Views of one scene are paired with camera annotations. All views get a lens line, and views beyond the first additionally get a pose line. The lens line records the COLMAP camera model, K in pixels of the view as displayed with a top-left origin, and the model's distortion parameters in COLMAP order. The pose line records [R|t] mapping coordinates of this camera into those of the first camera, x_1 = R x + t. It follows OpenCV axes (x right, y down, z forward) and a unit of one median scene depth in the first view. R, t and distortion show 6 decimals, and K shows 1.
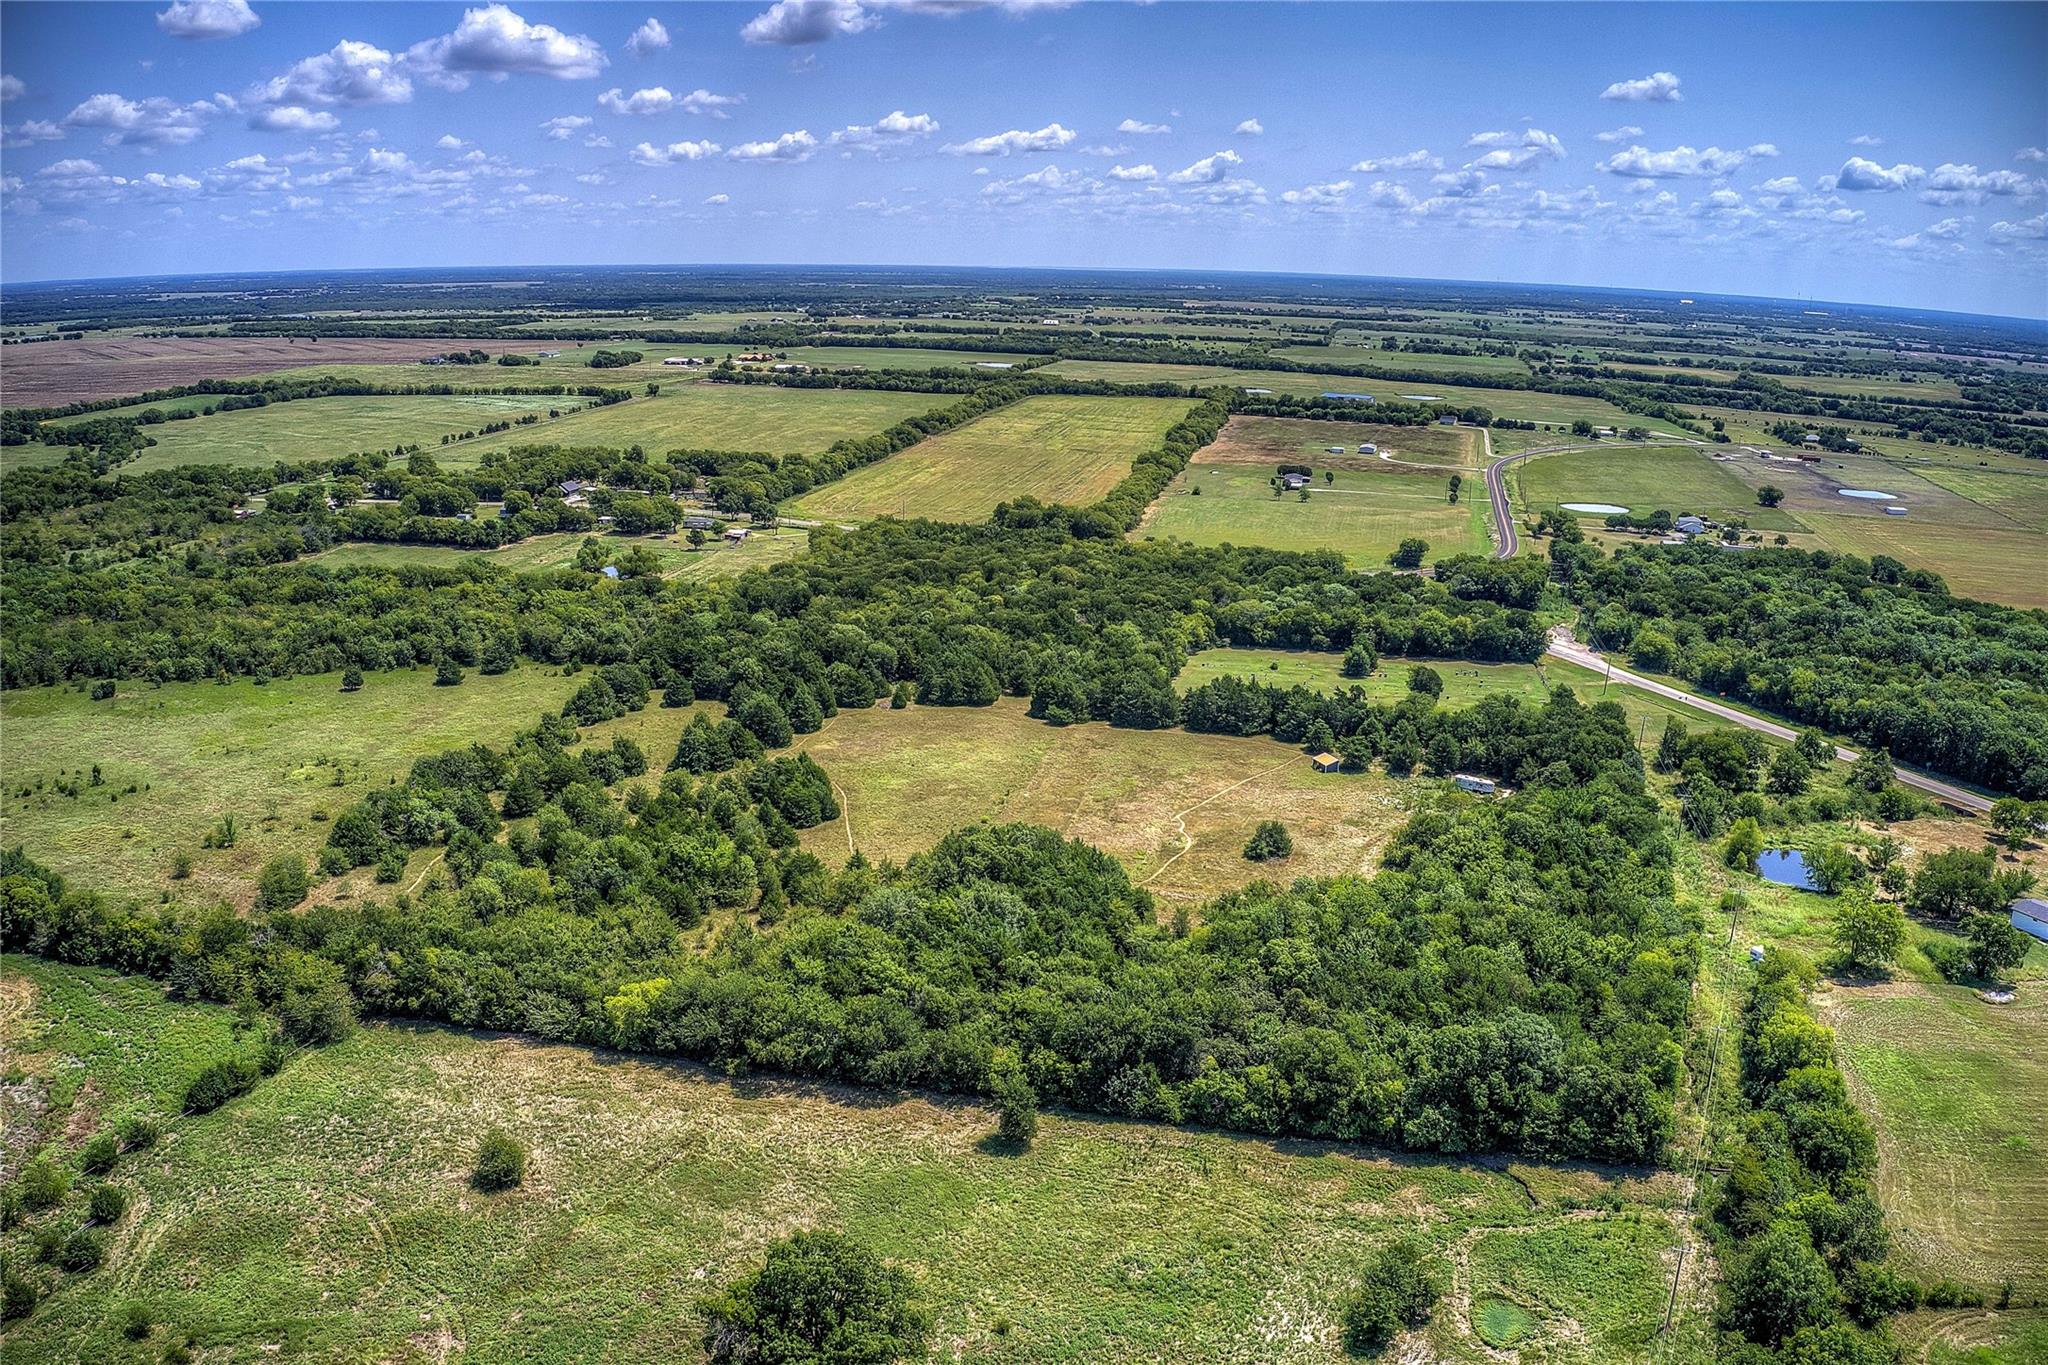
lens RADIAL K [[1600.9, 0, 1036.9], [0, 1600.9, 677.1], [0, 0, 1]] dist [-0.188306, 0.031952]
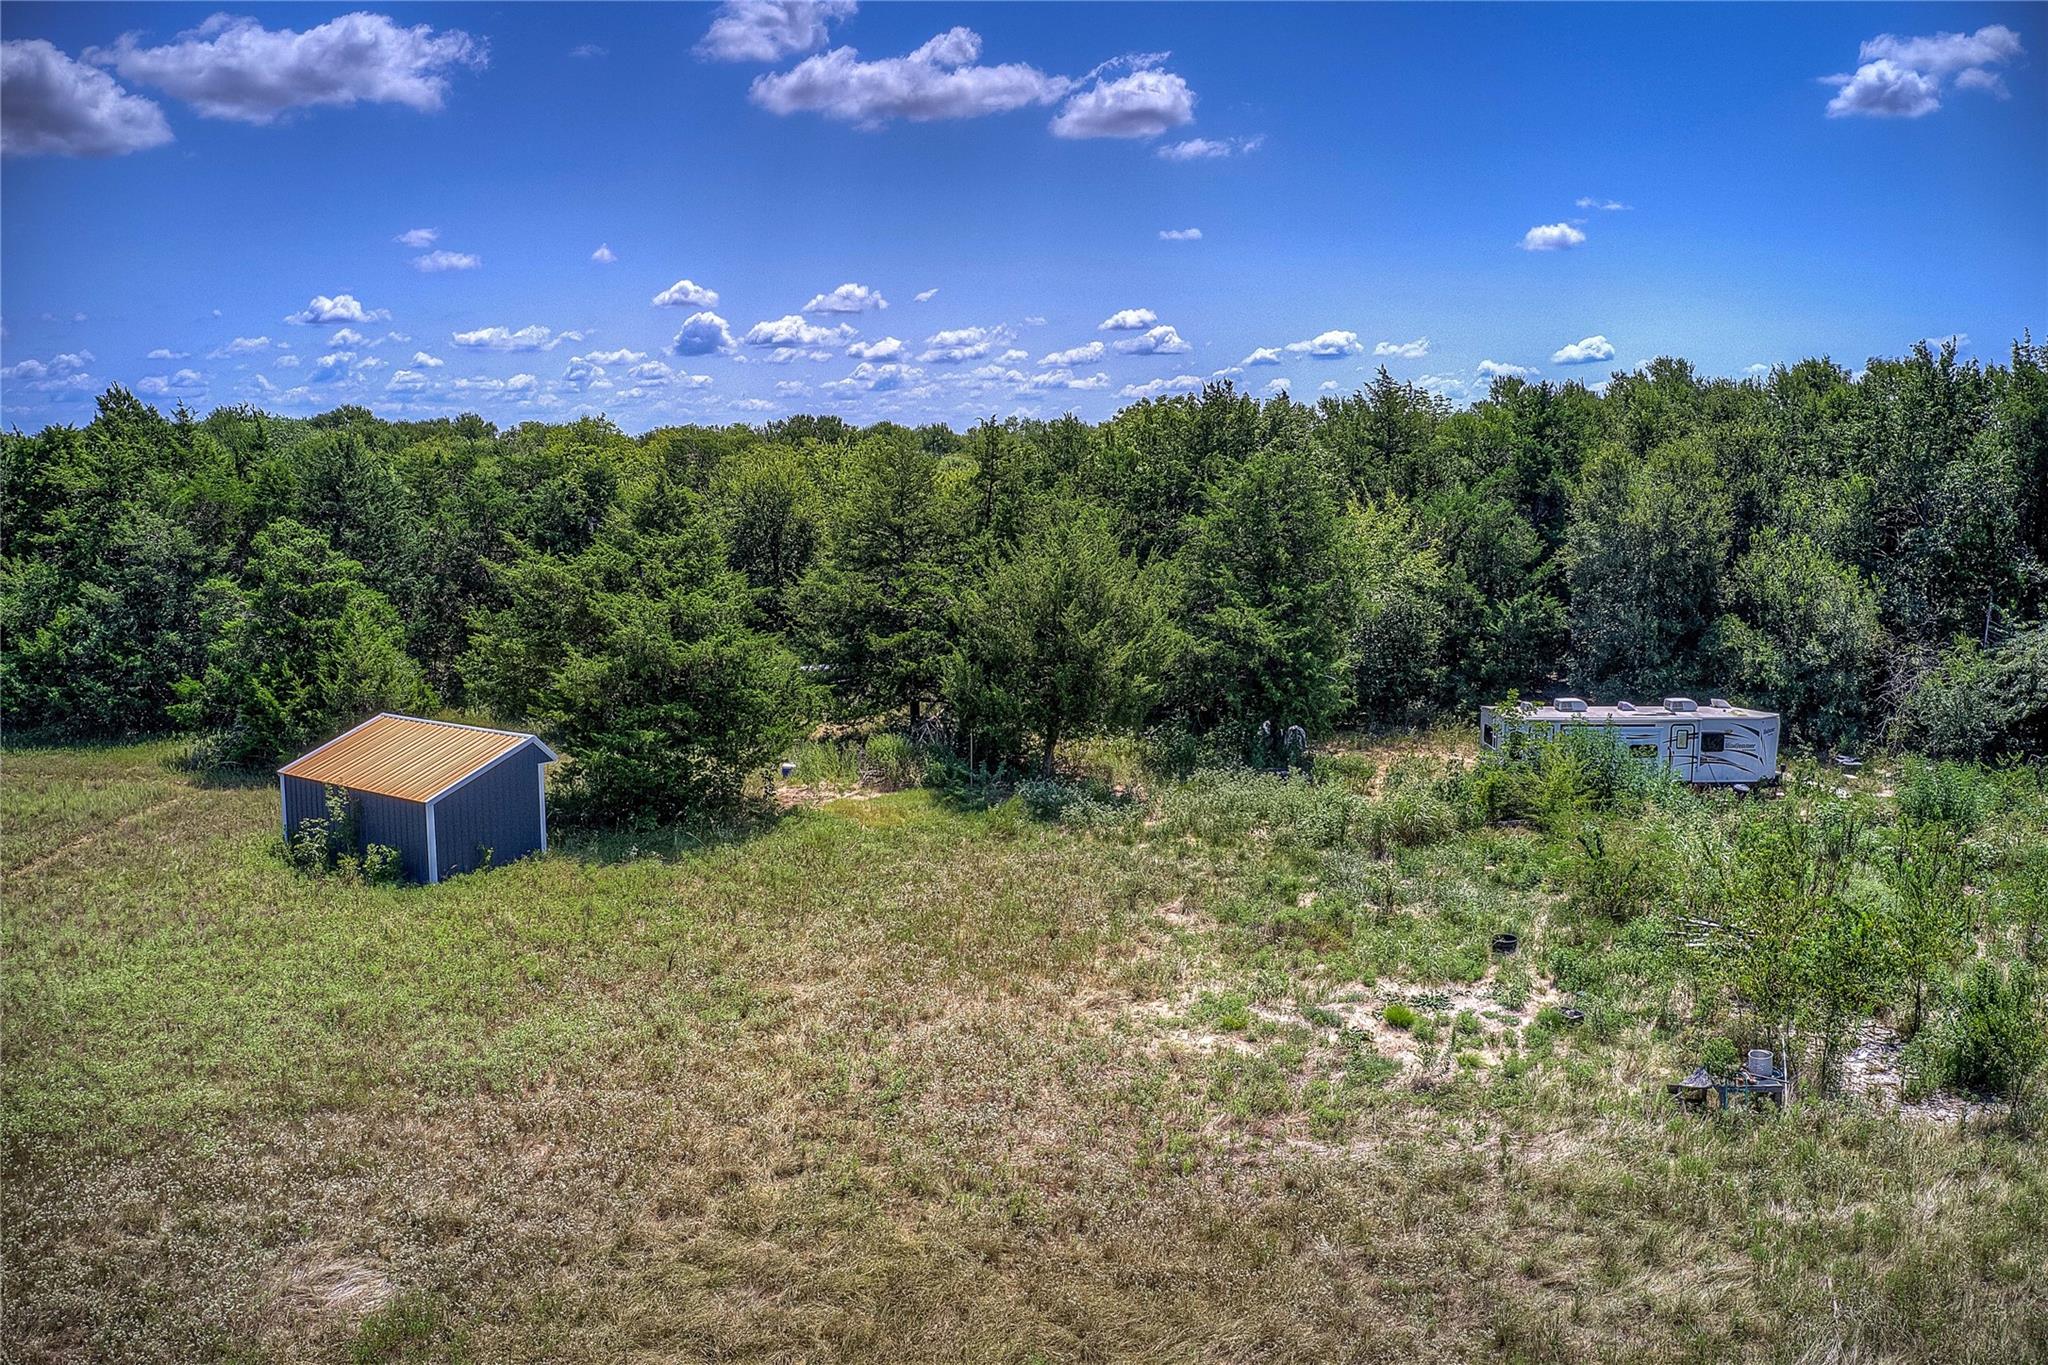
lens RADIAL K [[1600.9, 0, 999.6], [0, 1600.9, 713.0], [0, 0, 1]] dist [-0.188306, 0.031952]
pose [[0.787168, -0.104198, 0.607873, 0.113775], [0.161559, 0.986044, -0.040189, 0.044859], [-0.595202, 0.129843, 0.793016, 0.678738]]
